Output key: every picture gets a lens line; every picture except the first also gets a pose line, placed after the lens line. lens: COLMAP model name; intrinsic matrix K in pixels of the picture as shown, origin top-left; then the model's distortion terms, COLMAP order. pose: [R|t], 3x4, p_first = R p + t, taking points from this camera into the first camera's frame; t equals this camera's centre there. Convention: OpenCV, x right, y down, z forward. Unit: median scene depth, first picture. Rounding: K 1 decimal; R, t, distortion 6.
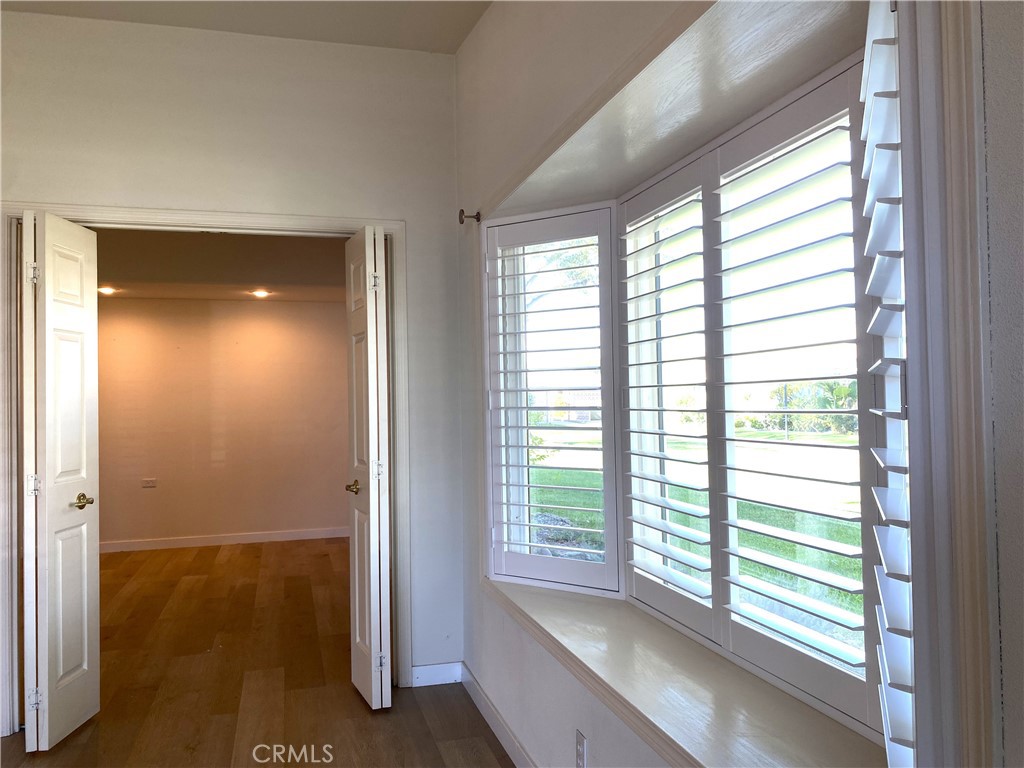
lens RADIAL K [[795.2, 0, 512.0], [0, 795.2, 386.3], [0, 0, 1]] dist [0.049618, -0.059883]
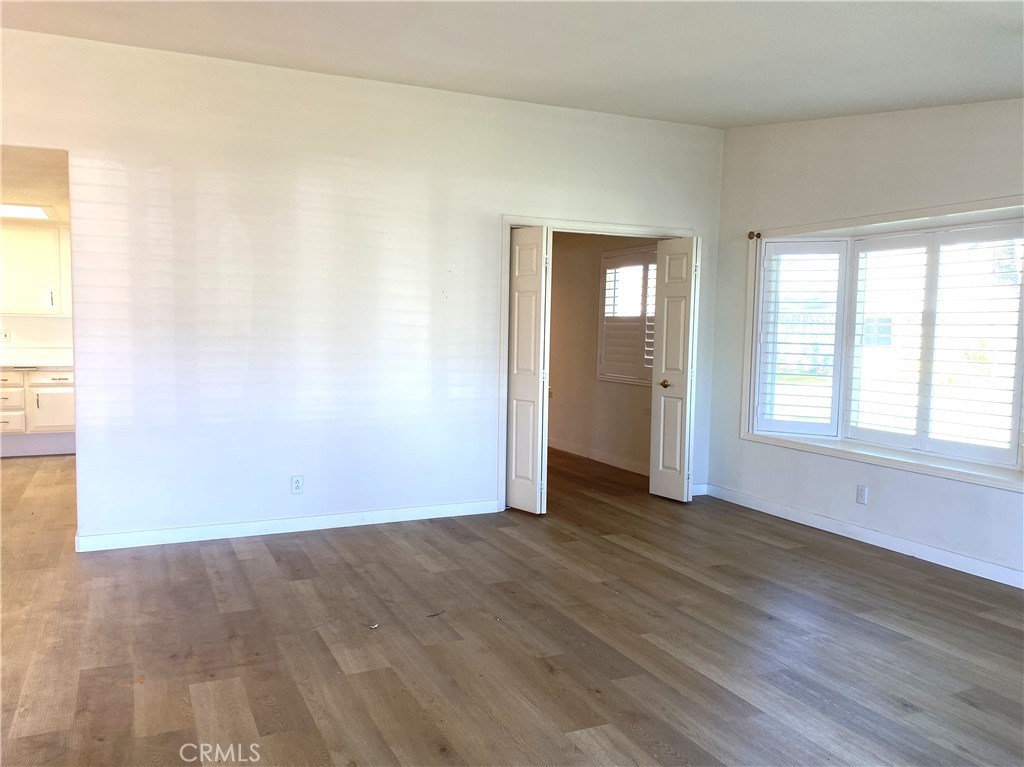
lens RADIAL K [[795.2, 0, 513.8], [0, 795.2, 388.5], [0, 0, 1]] dist [0.049618, -0.059883]
pose [[0.984607, 0.022388, 0.173341, -0.868092], [-0.038896, 0.994959, 0.092430, -0.013109], [-0.170398, -0.097749, 0.980515, -0.697076]]
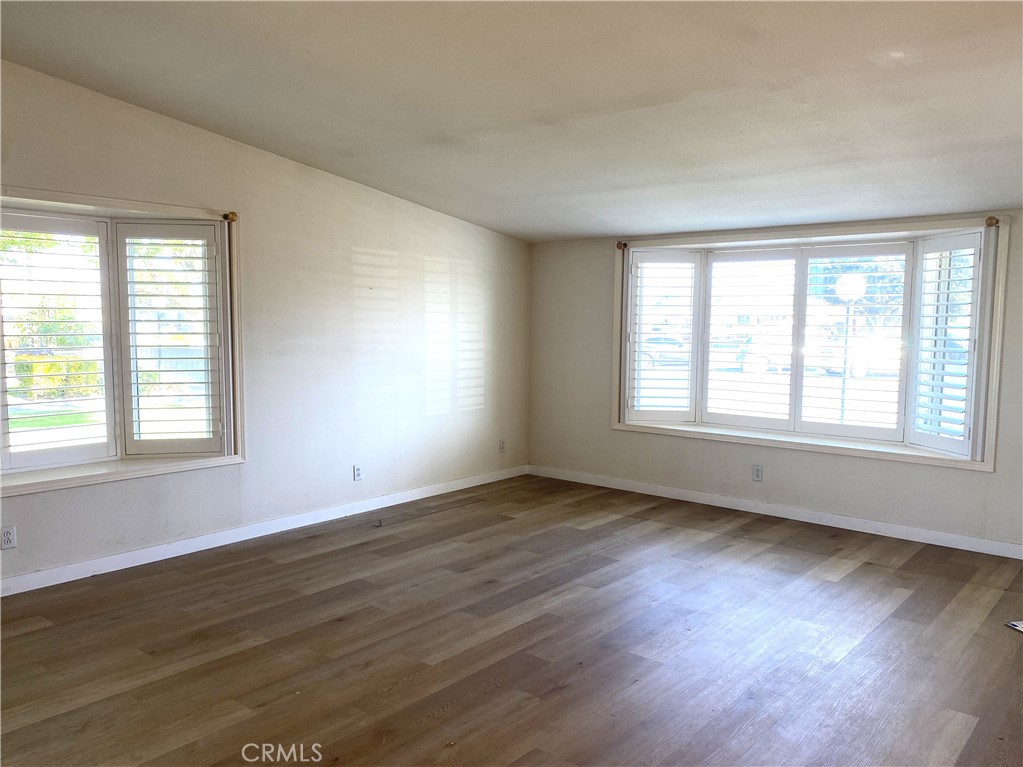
lens RADIAL K [[794.5, 0, 513.0], [0, 794.5, 389.0], [0, 0, 1]] dist [0.049618, -0.059883]
pose [[-0.562032, -0.054560, 0.825314, -1.358680], [-0.012379, 0.998265, 0.057564, 0.001076], [-0.827023, 0.022136, -0.561733, 0.709129]]
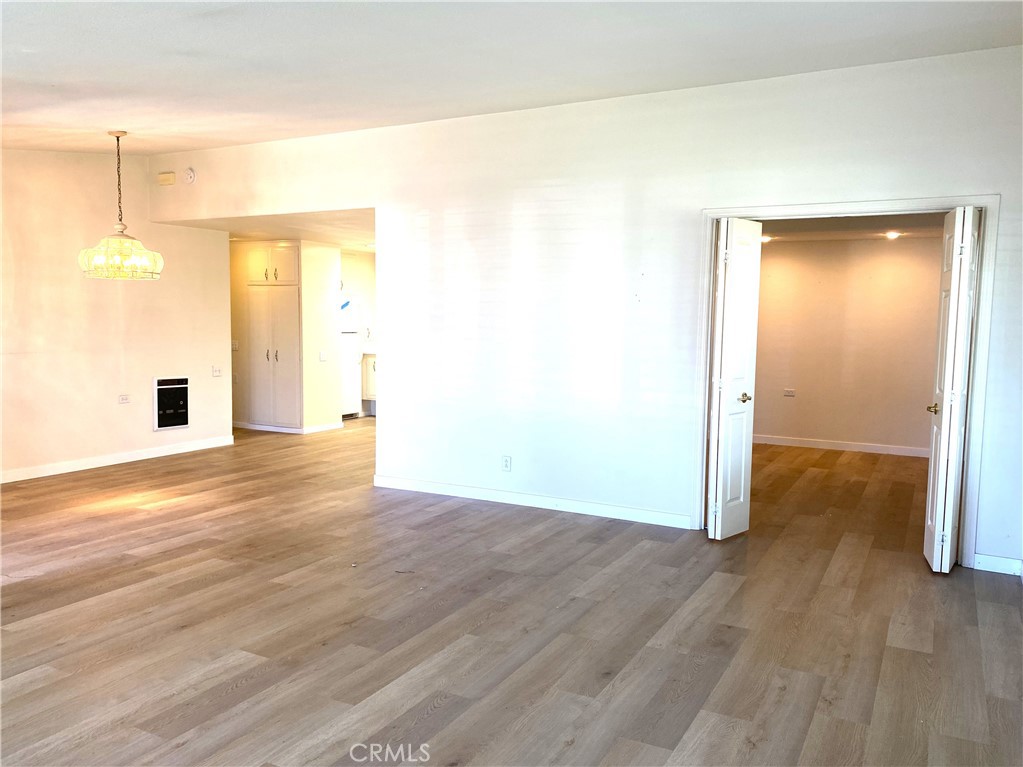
lens RADIAL K [[817.2, 0, 525.7], [0, 817.2, 385.2], [0, 0, 1]] dist [0.037955, -0.020674]
pose [[0.734139, 0.087375, -0.673354, 0.224018], [-0.018402, 0.993882, 0.108904, -0.048054], [0.678750, -0.067560, 0.731255, -0.452878]]
